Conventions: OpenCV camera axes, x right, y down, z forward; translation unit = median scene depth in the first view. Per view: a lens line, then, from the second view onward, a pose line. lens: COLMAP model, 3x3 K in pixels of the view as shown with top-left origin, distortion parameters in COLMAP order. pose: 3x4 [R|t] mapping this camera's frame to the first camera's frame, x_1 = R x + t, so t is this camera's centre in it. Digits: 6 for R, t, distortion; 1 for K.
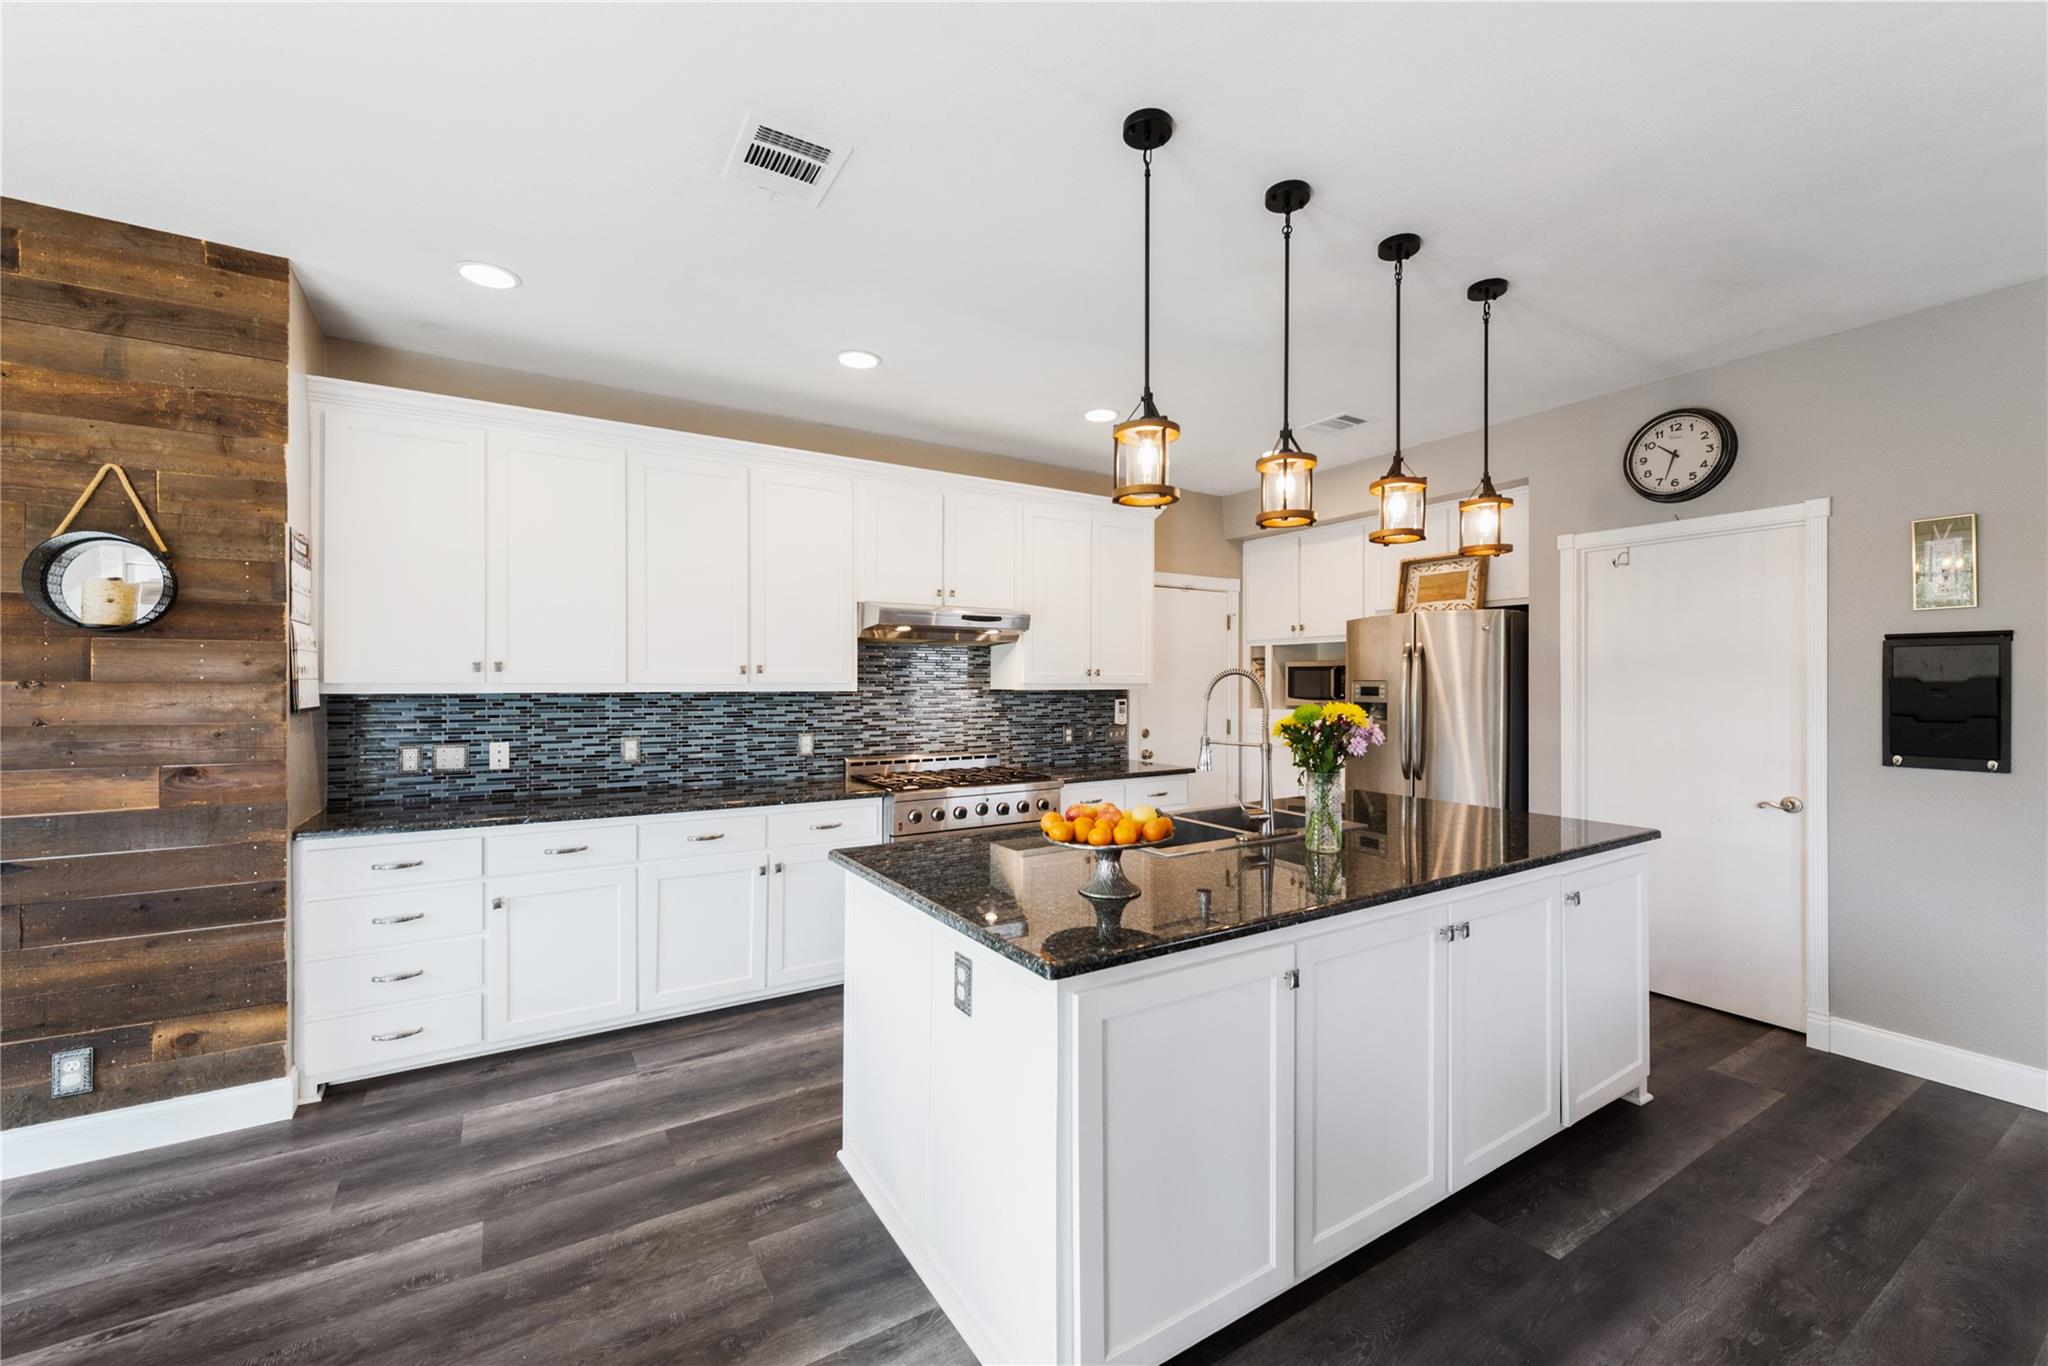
lens RADIAL K [[842.2, 0, 1024.2], [0, 842.2, 686.4], [0, 0, 1]] dist [0.009161, -0.002711]
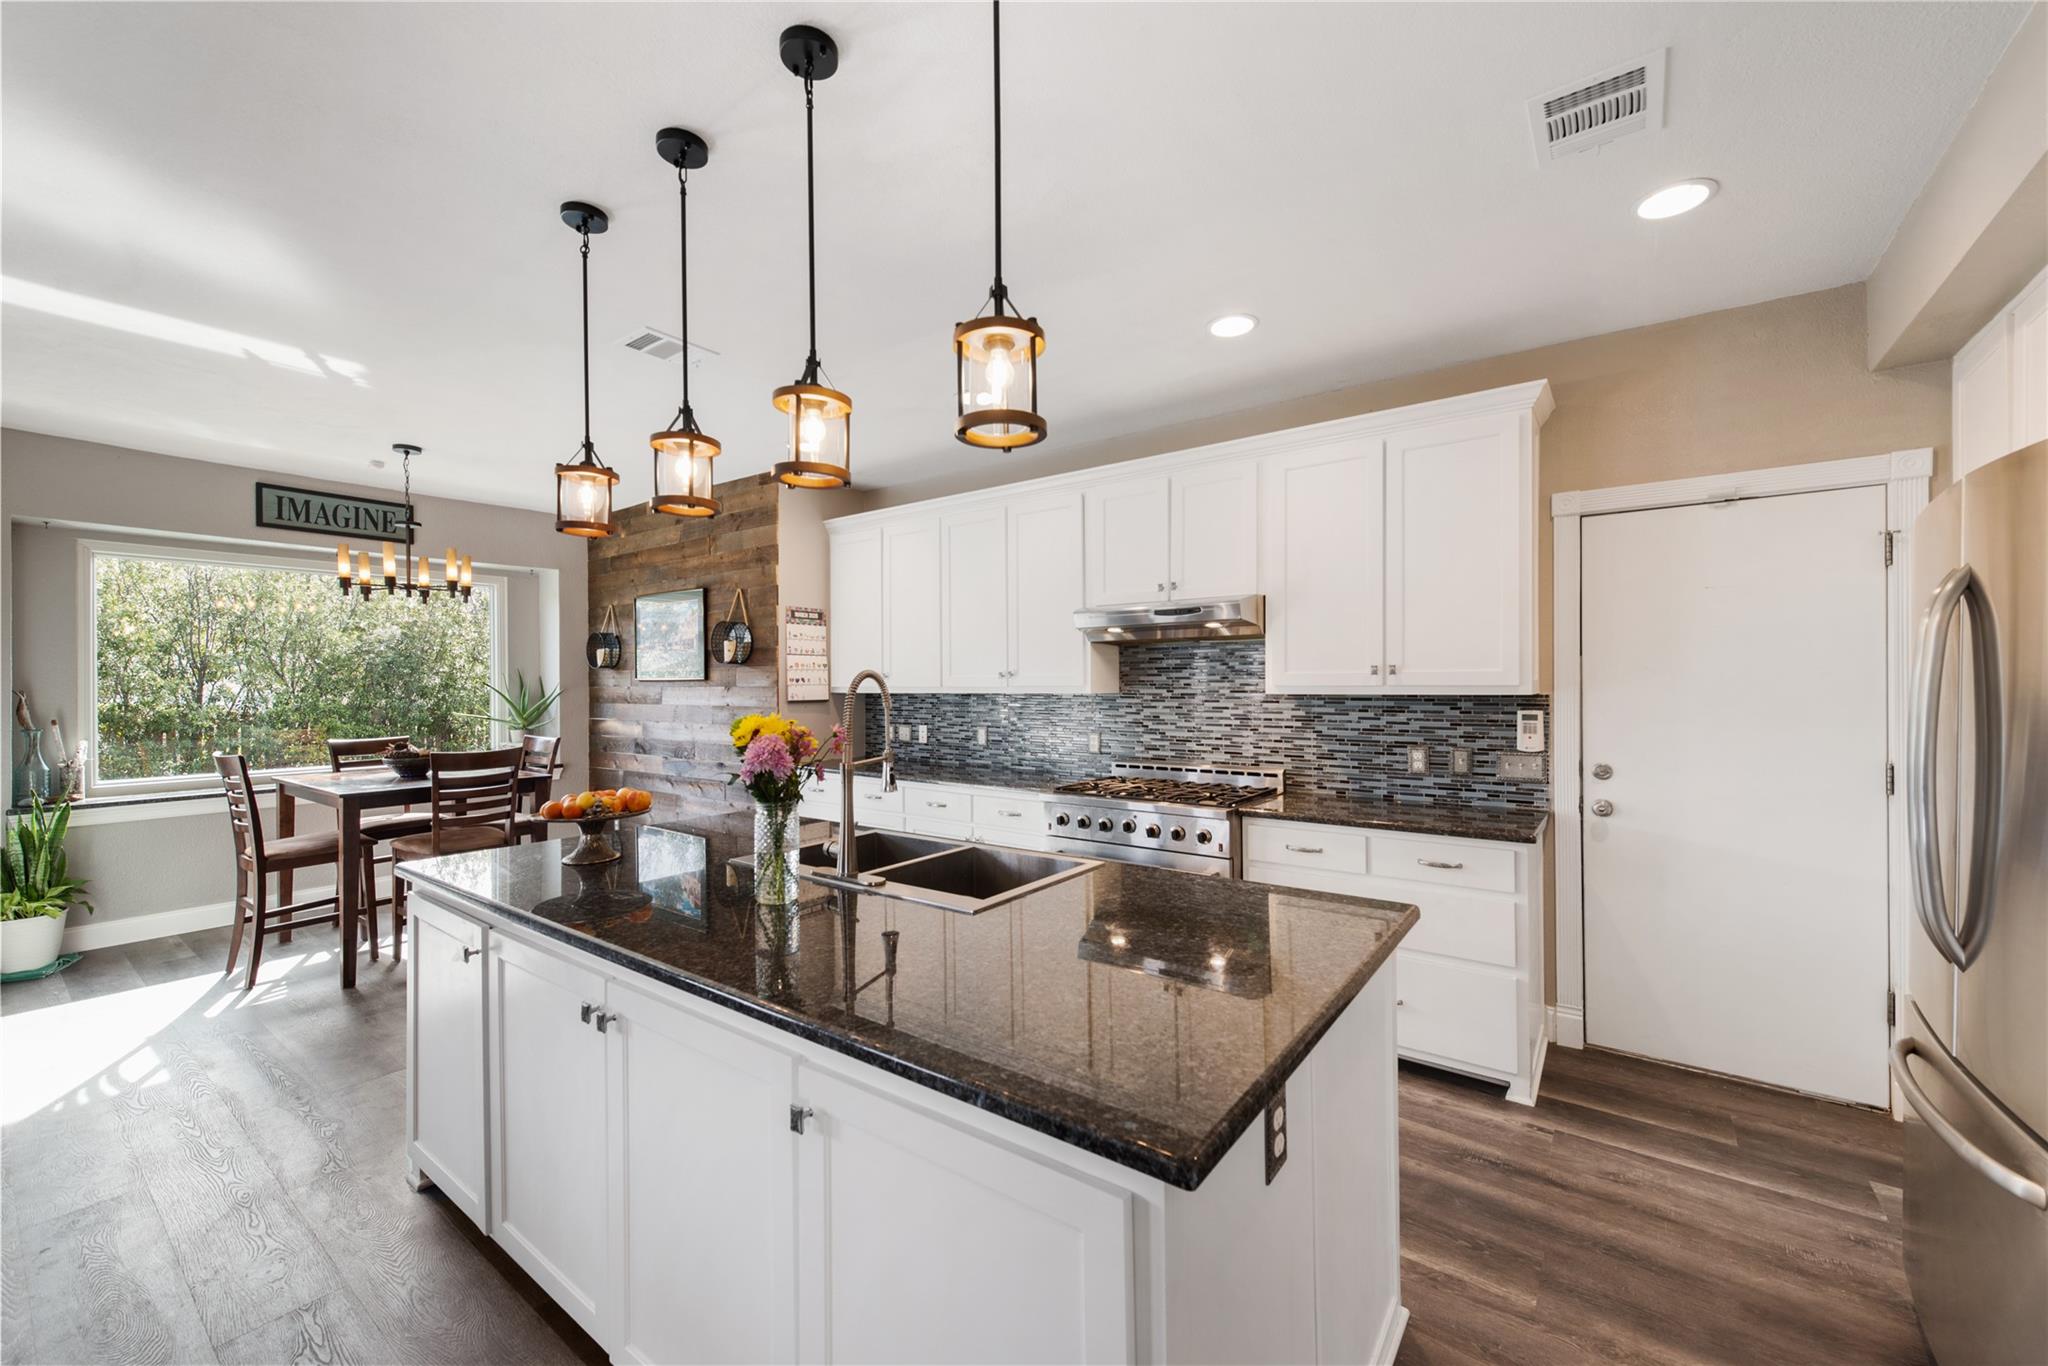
lens RADIAL K [[801.1, 0, 1019.2], [0, 801.1, 689.6], [0, 0, 1]] dist [0.016762, 0.000023]
pose [[0.346290, 0.002963, -0.938123, 0.629464], [0.000000, 0.999995, 0.003158, -0.002474], [0.938127, -0.001093, 0.346288, 0.518875]]
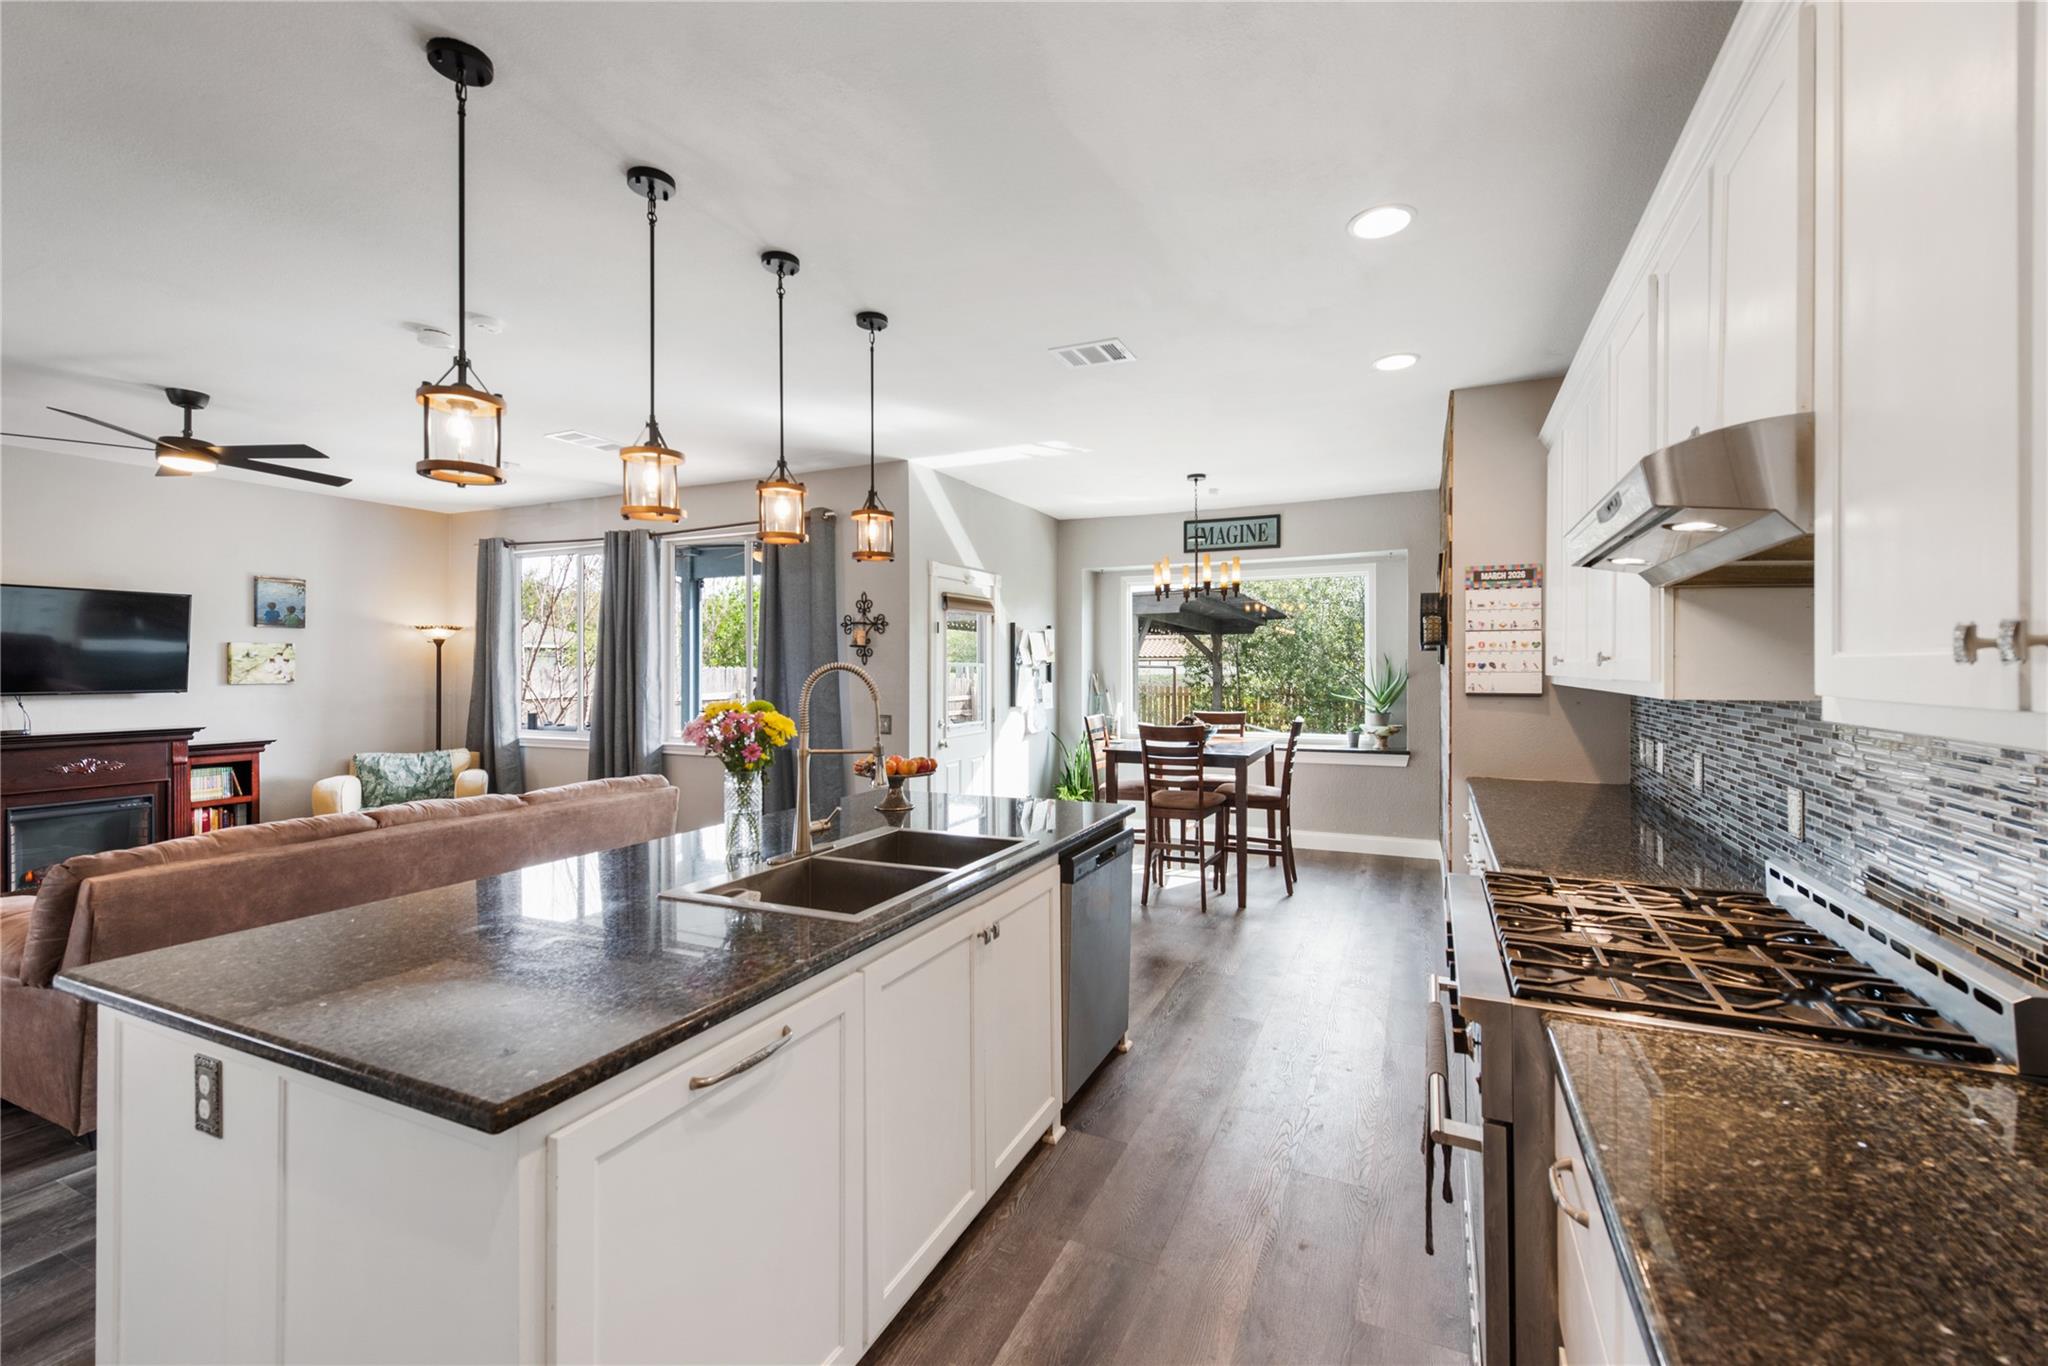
lens RADIAL K [[842.2, 0, 1037.6], [0, 842.2, 673.1], [0, 0, 1]] dist [0.009161, -0.002711]
pose [[-0.835322, 0.006119, -0.549726, 0.338593], [-0.000178, 0.999935, 0.011401, -0.013675], [0.549760, 0.009621, -0.835267, 1.089244]]
